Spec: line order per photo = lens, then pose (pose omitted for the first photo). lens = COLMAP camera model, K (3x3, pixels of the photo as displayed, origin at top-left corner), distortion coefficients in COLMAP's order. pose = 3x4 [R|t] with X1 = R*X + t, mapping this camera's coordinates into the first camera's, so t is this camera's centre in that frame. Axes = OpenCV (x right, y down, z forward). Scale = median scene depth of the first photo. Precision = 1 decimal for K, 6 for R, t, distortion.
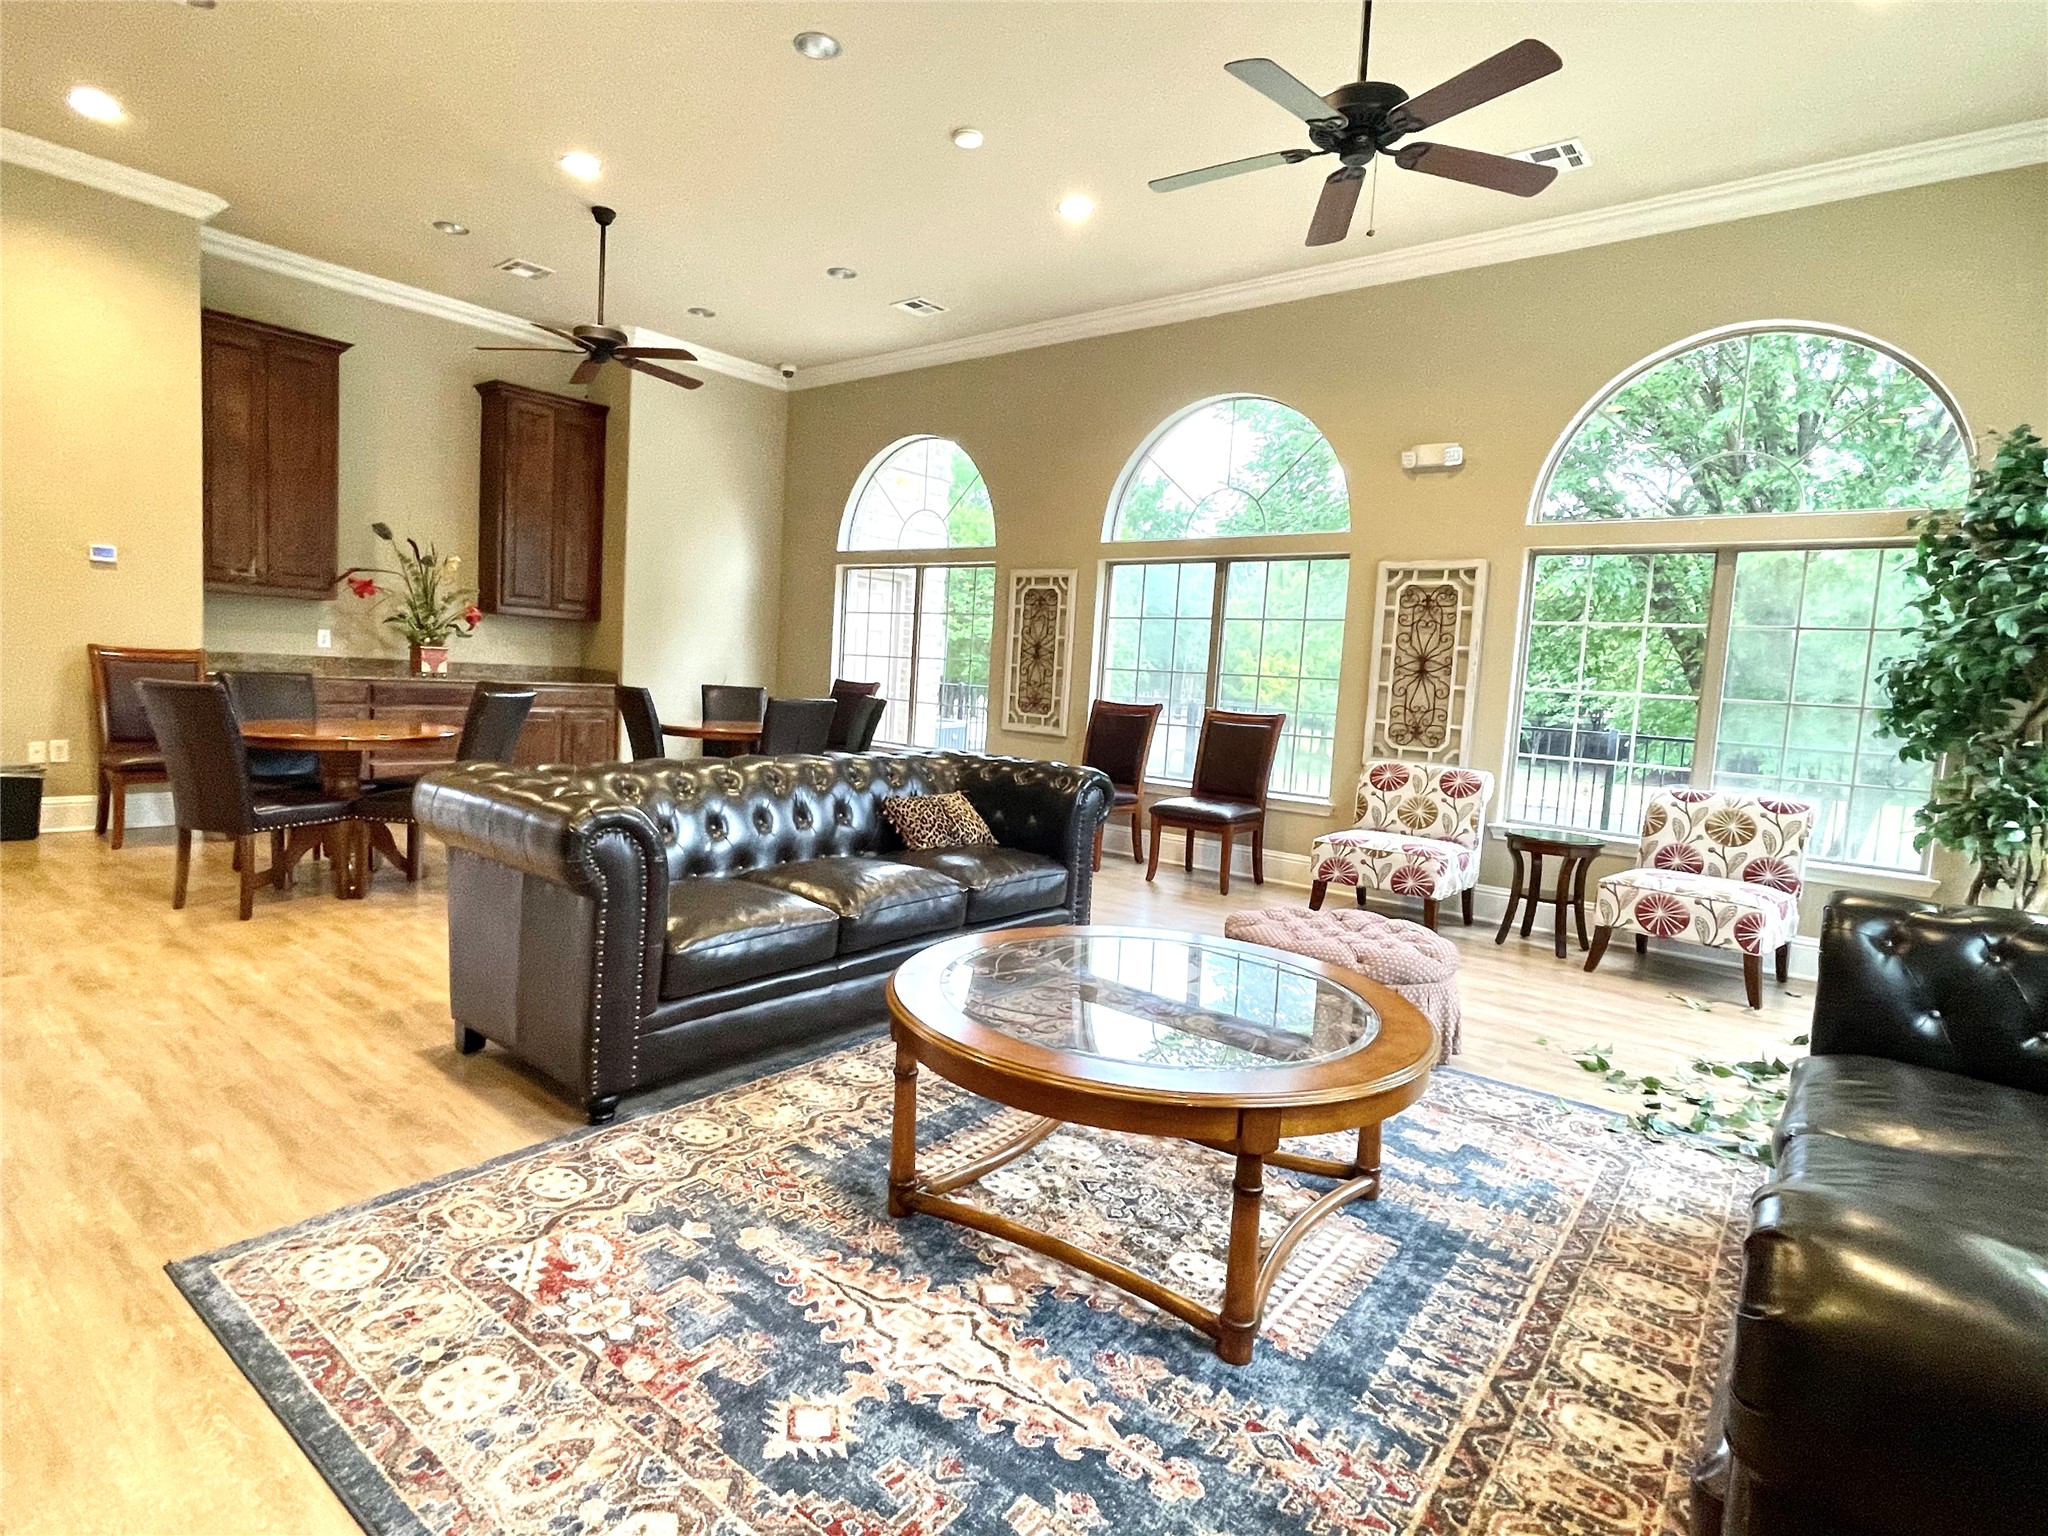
lens RADIAL K [[1060.8, 0, 1006.5], [0, 1060.8, 774.1], [0, 0, 1]] dist [0.004745, -0.000537]
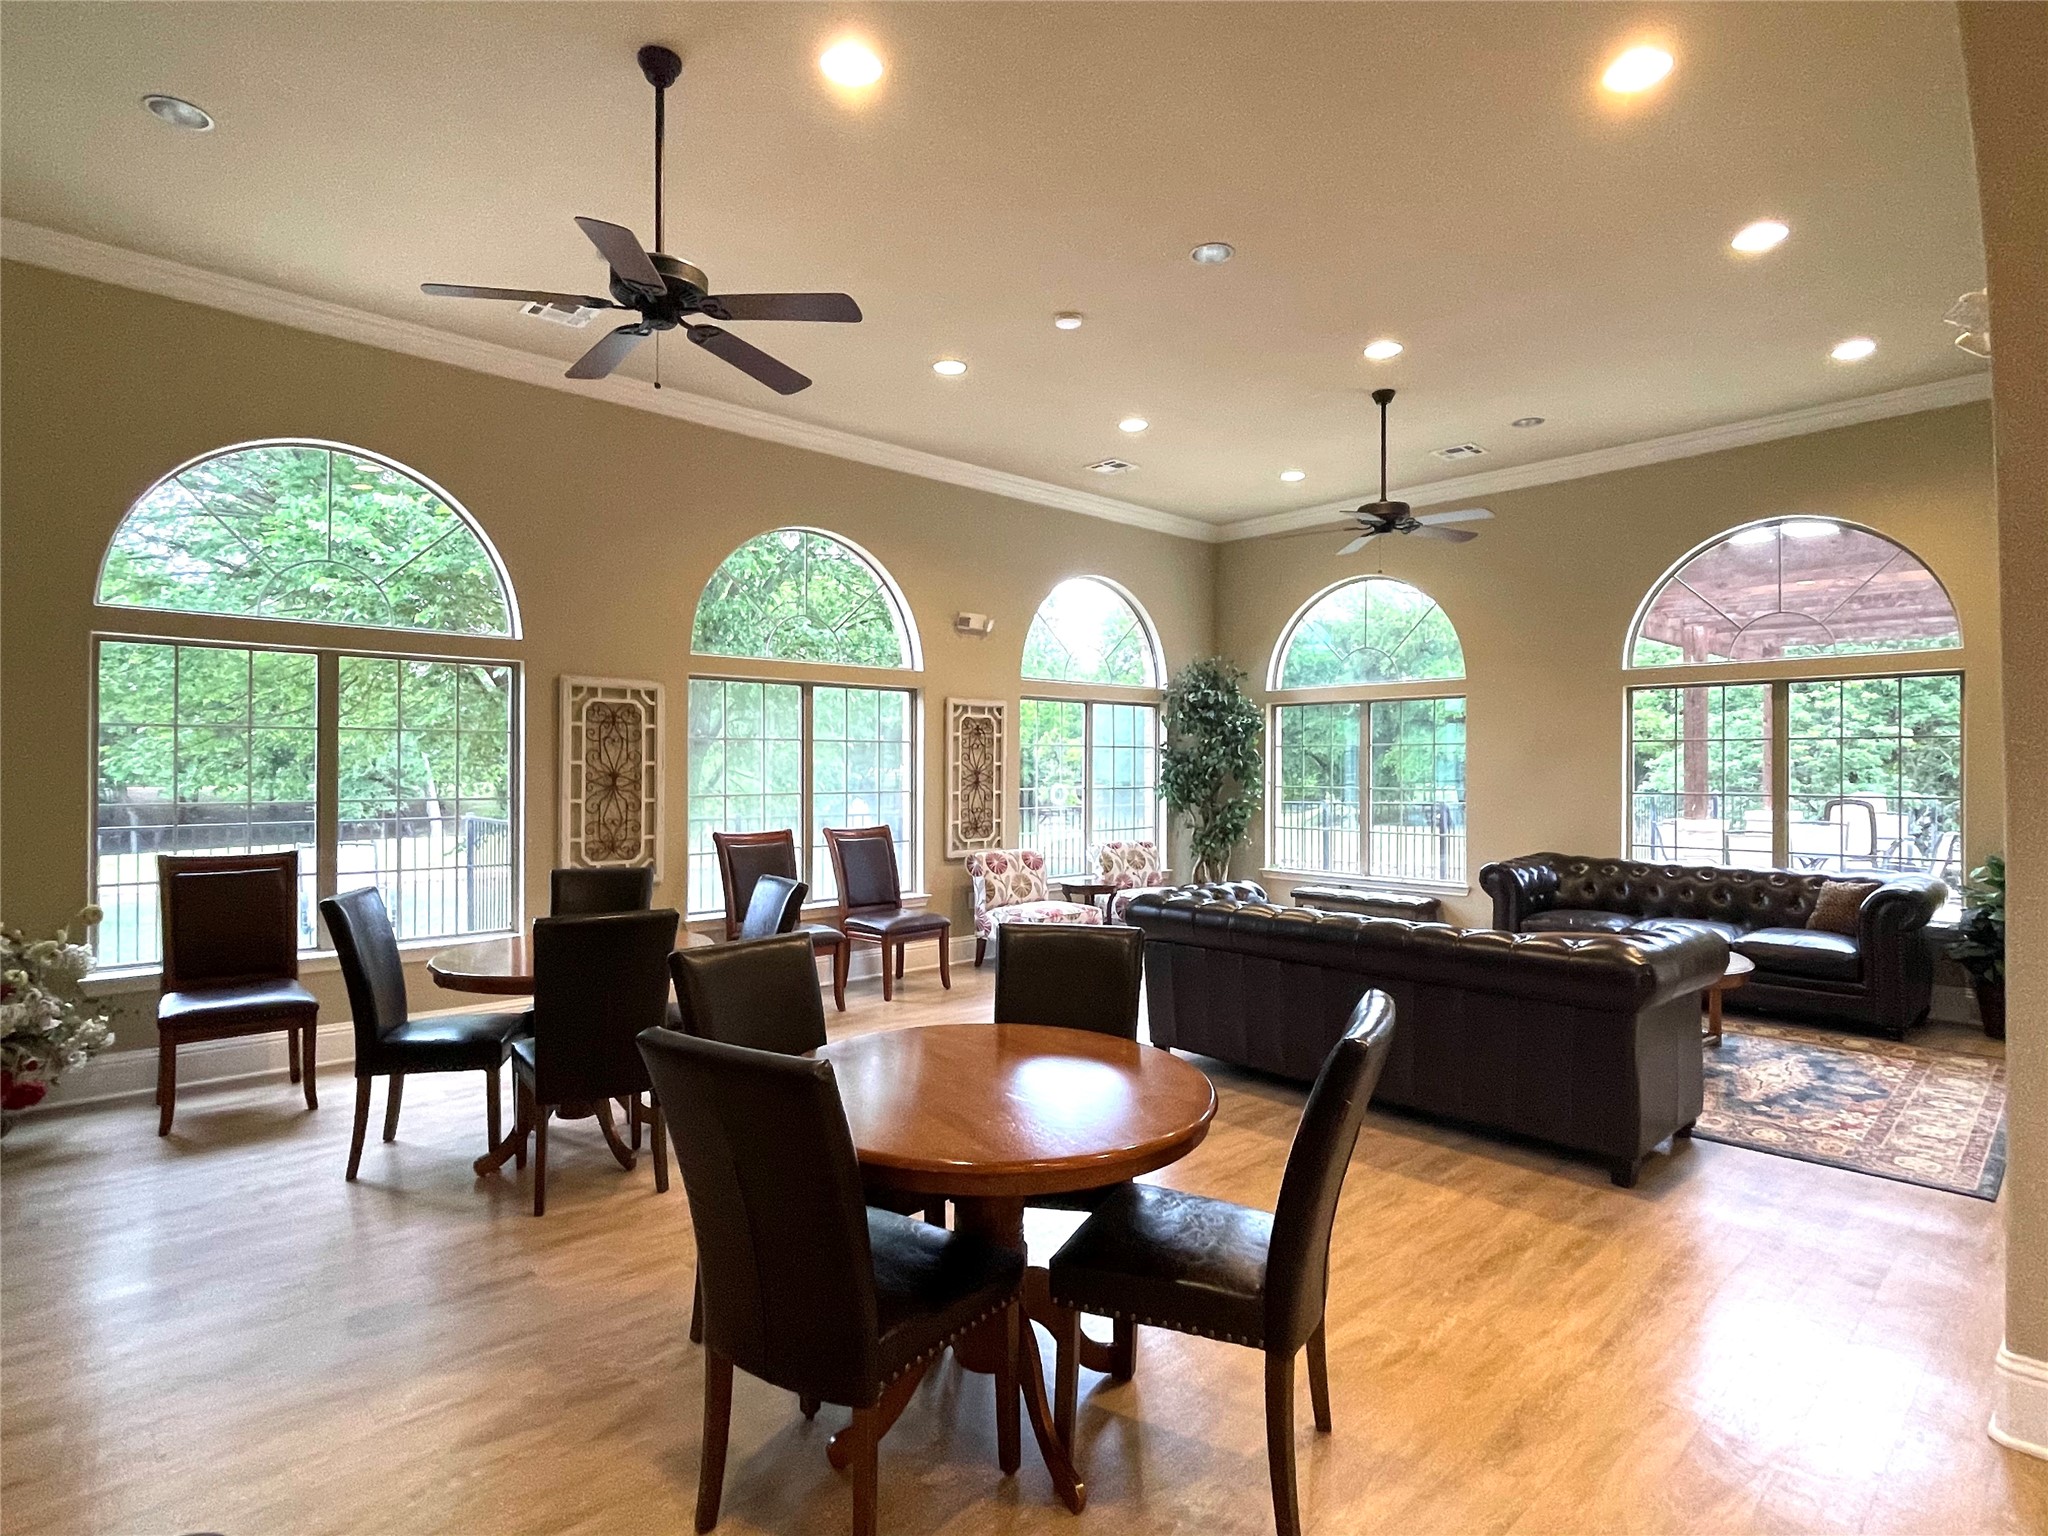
lens RADIAL K [[1060.8, 0, 1008.1], [0, 1060.8, 764.3], [0, 0, 1]] dist [0.004745, -0.000537]
pose [[0.133133, -0.052685, 0.989697, -0.931033], [0.103621, 0.993853, 0.038967, -0.168749], [-0.985666, 0.097366, 0.137774, 0.789017]]
